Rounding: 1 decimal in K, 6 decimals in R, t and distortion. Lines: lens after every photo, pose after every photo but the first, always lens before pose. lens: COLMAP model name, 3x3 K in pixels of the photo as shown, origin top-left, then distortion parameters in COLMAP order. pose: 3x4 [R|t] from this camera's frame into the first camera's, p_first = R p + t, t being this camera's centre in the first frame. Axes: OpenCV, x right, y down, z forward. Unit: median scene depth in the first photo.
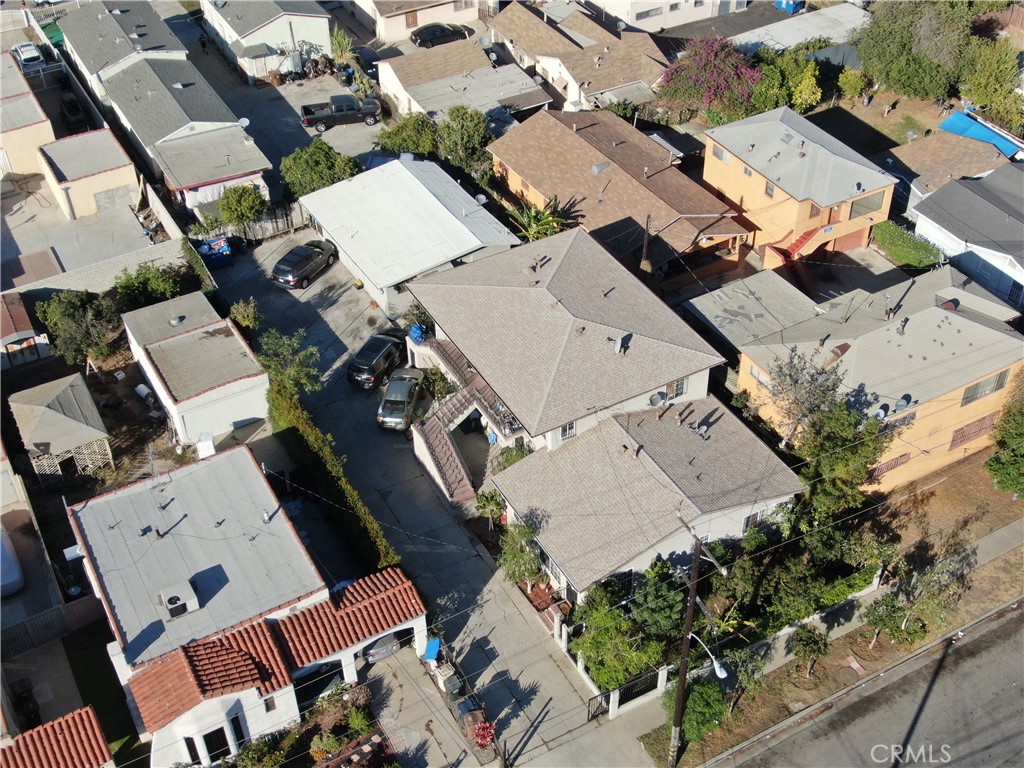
lens RADIAL K [[1263.2, 0, 512.0], [0, 1263.2, 384.0], [0, 0, 1]] dist [0.148038, -0.540982]
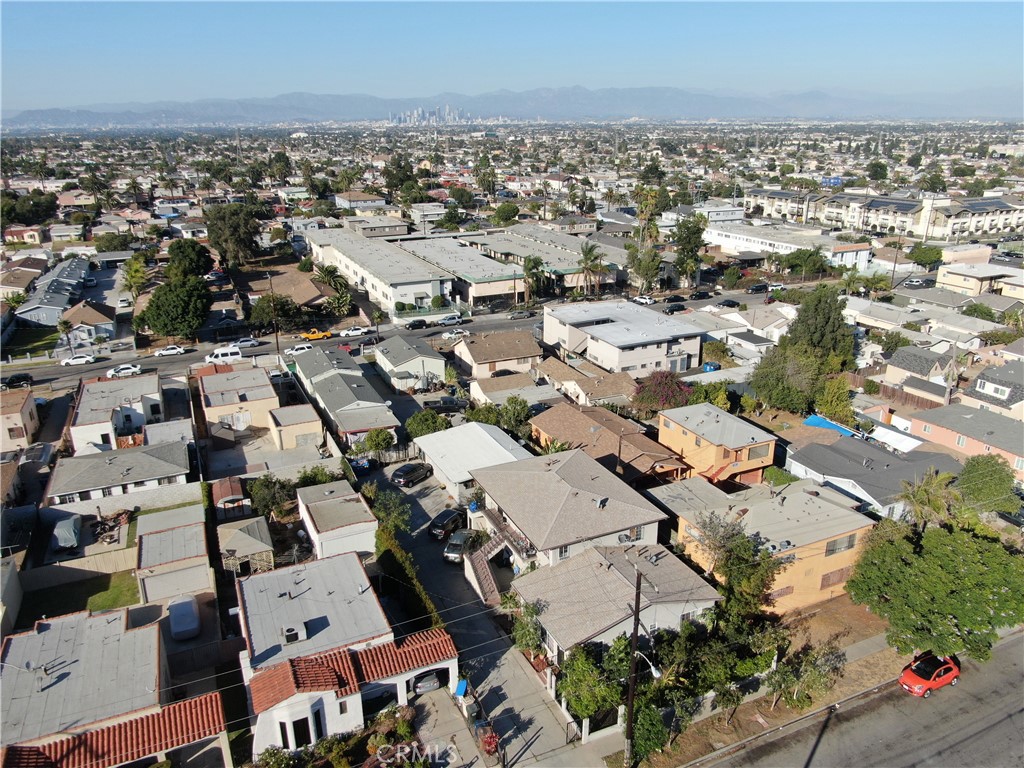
lens RADIAL K [[749.7, 0, 512.0], [0, 749.7, 384.0], [0, 0, 1]] dist [0.001109, 0.000606]
pose [[0.996781, 0.036413, -0.071423, 0.037074], [-0.059300, 0.934421, -0.351198, 0.158392], [0.053951, 0.354303, 0.933573, 0.077113]]
